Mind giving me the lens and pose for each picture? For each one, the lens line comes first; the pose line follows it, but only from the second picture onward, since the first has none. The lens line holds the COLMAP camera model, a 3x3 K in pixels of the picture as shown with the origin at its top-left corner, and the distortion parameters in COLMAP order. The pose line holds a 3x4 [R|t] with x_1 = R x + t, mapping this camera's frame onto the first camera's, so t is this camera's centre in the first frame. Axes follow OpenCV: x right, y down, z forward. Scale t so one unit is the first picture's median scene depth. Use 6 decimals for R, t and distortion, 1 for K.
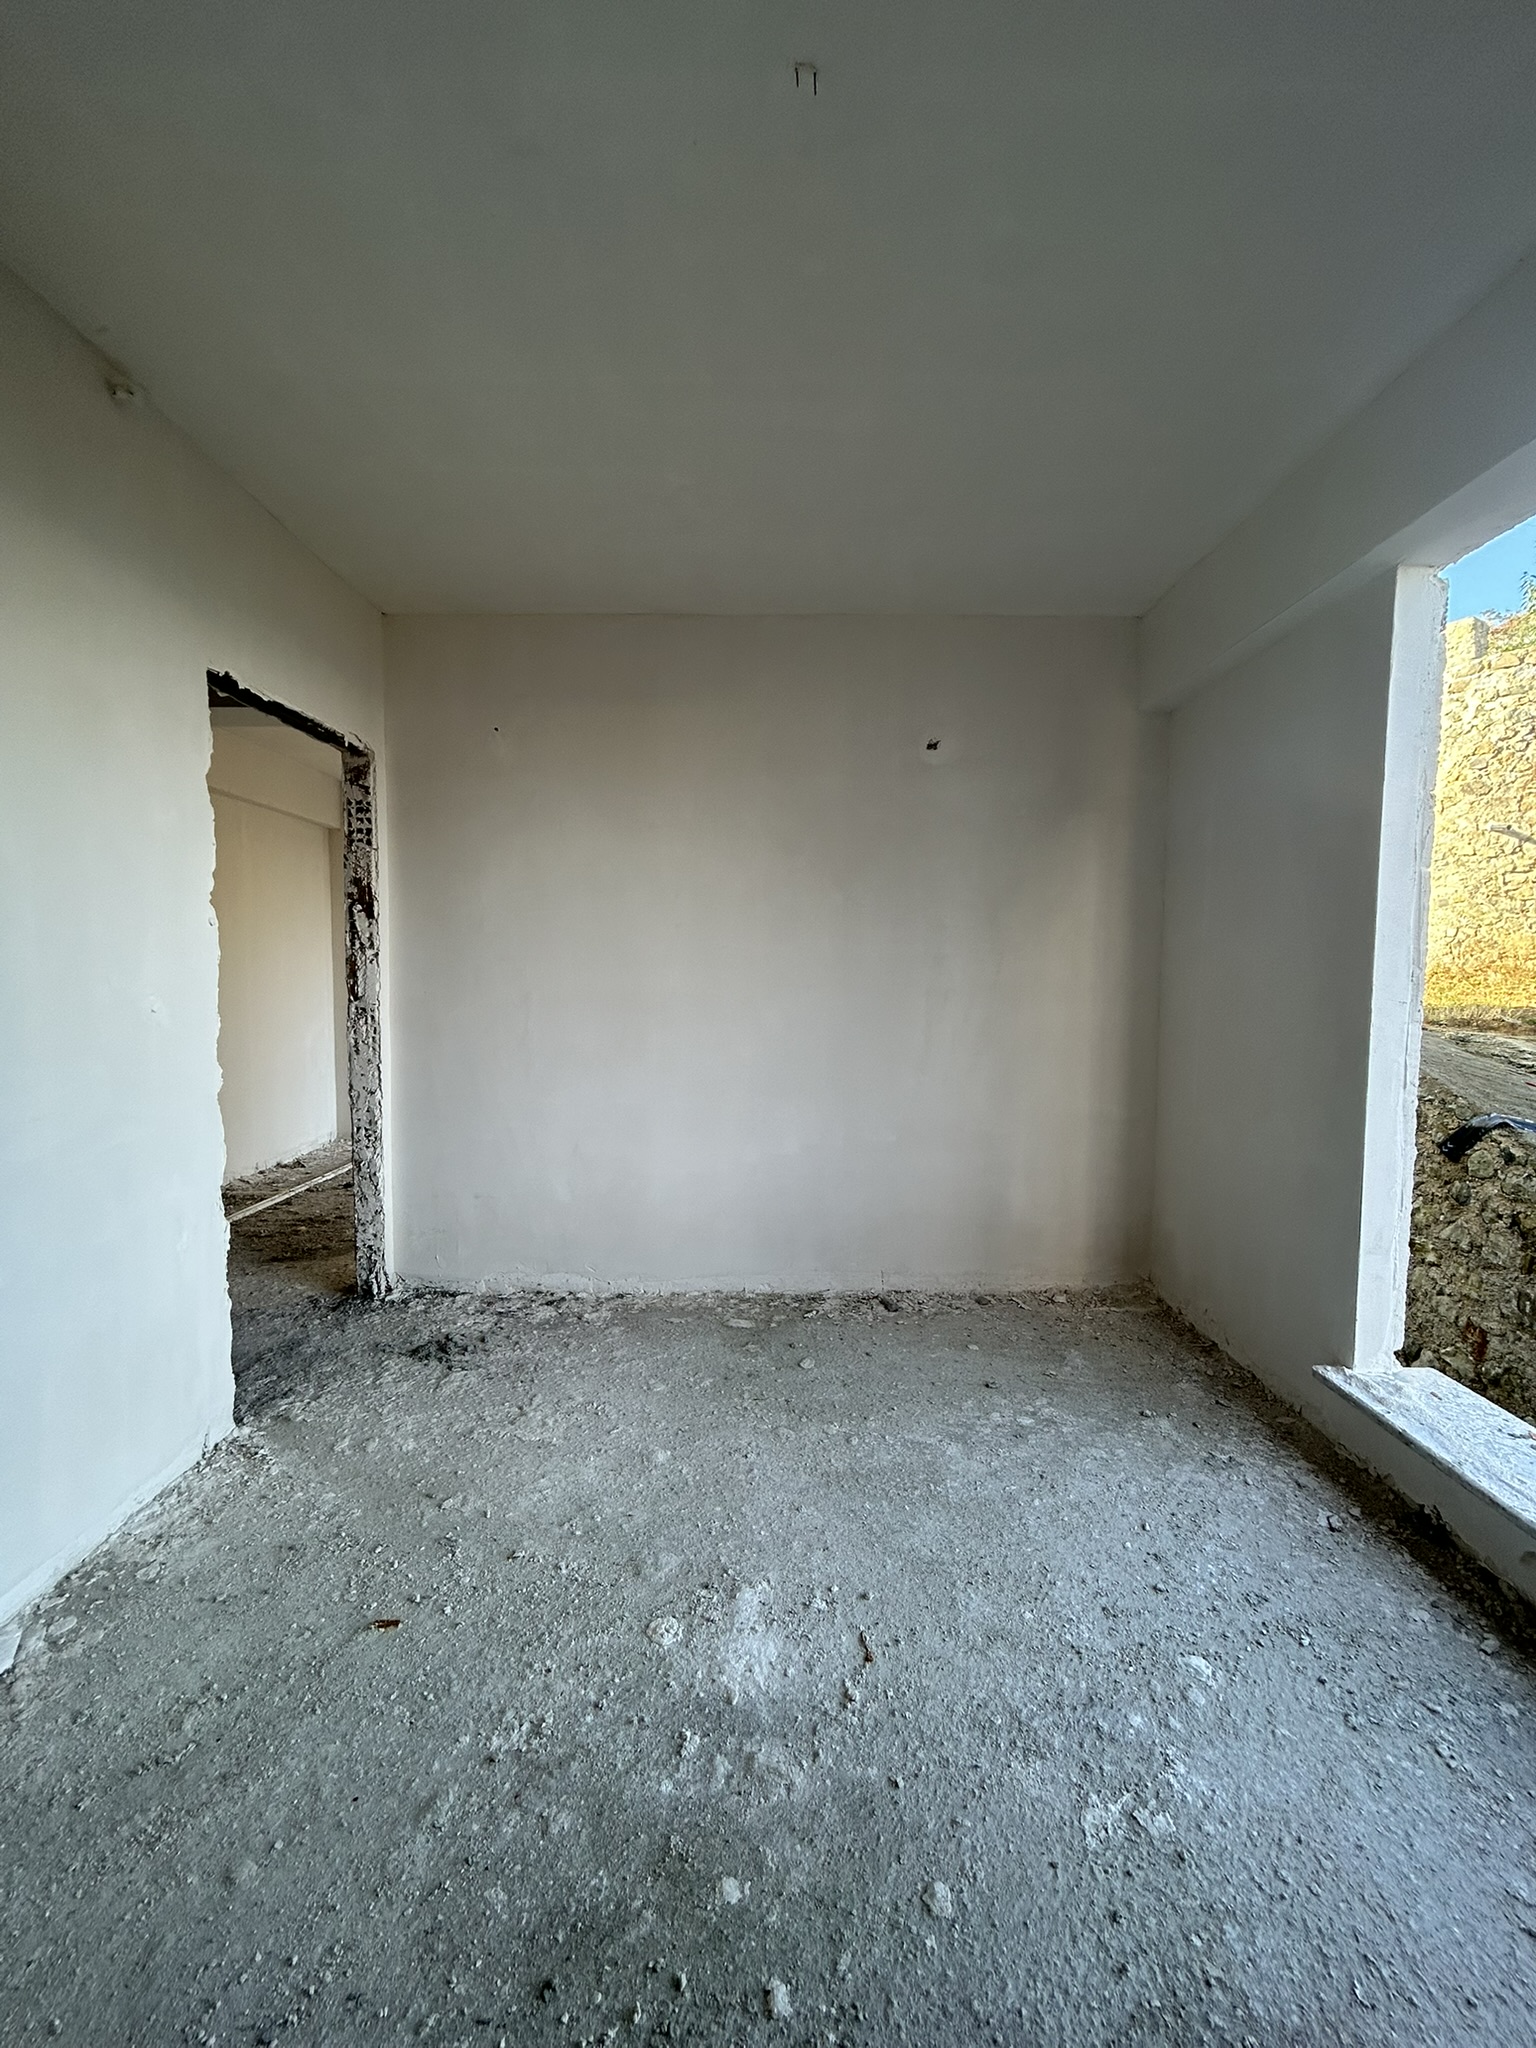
lens RADIAL K [[821.9, 0, 770.2], [0, 821.9, 1031.0], [0, 0, 1]] dist [0.002070, 0.000323]
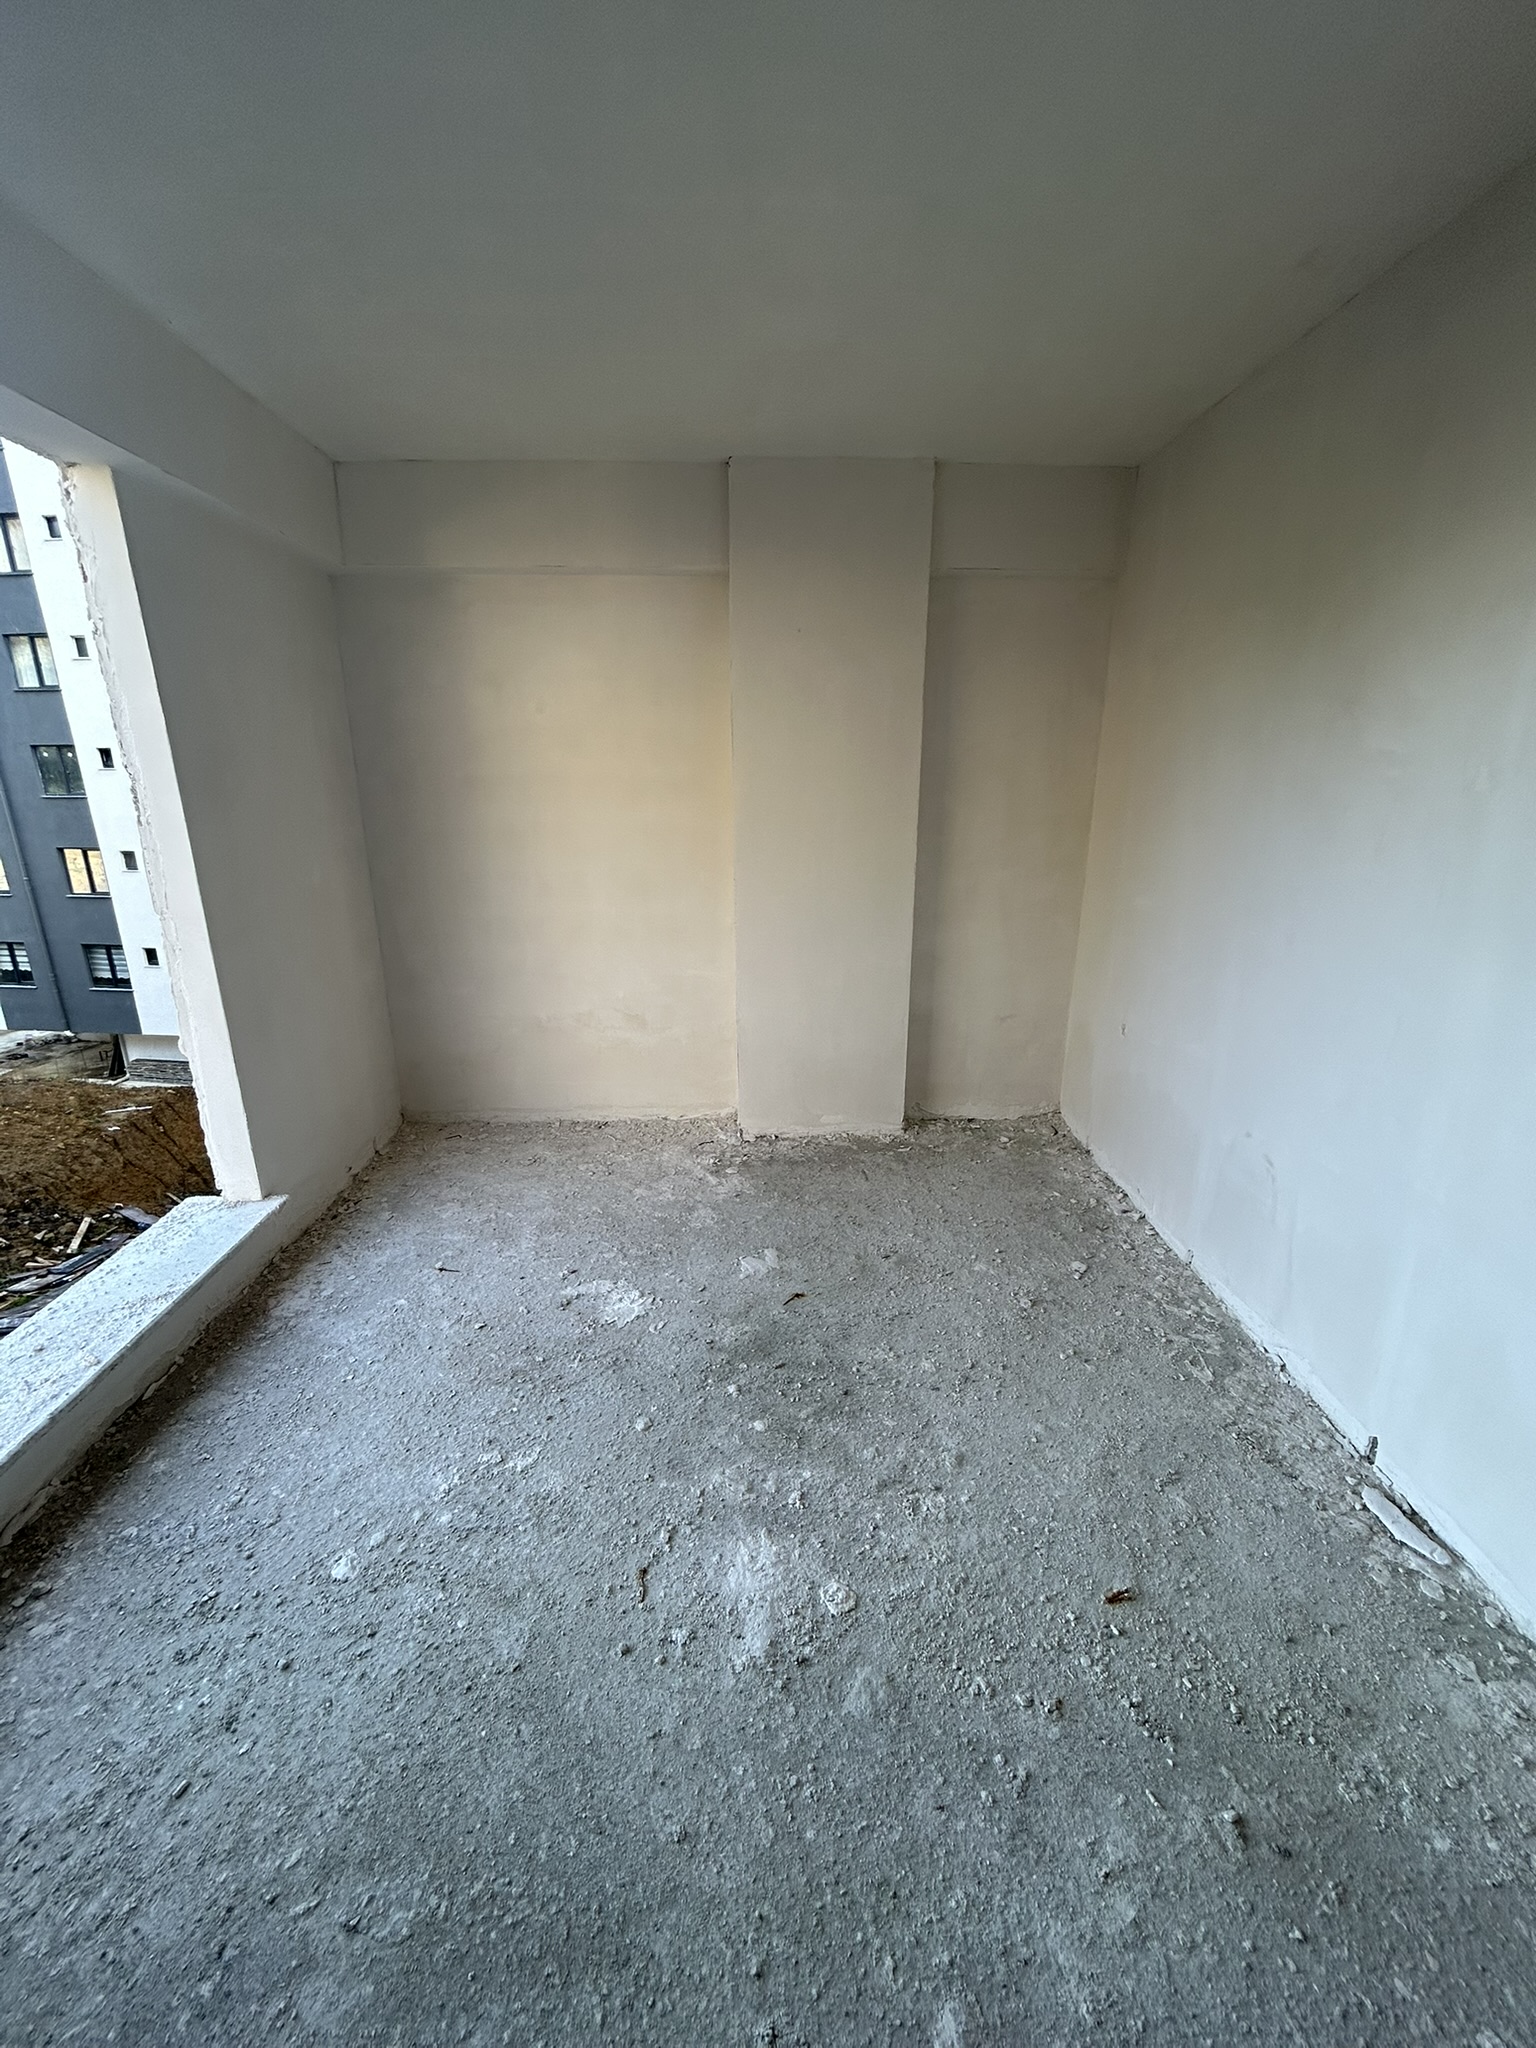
lens RADIAL K [[821.9, 0, 770.2], [0, 821.9, 1031.0], [0, 0, 1]] dist [0.002070, 0.000323]
pose [[-0.999723, 0.002297, -0.023412, -0.024940], [-0.006420, 0.930811, 0.365443, -0.306175], [0.022631, 0.365492, -0.930539, 1.813863]]
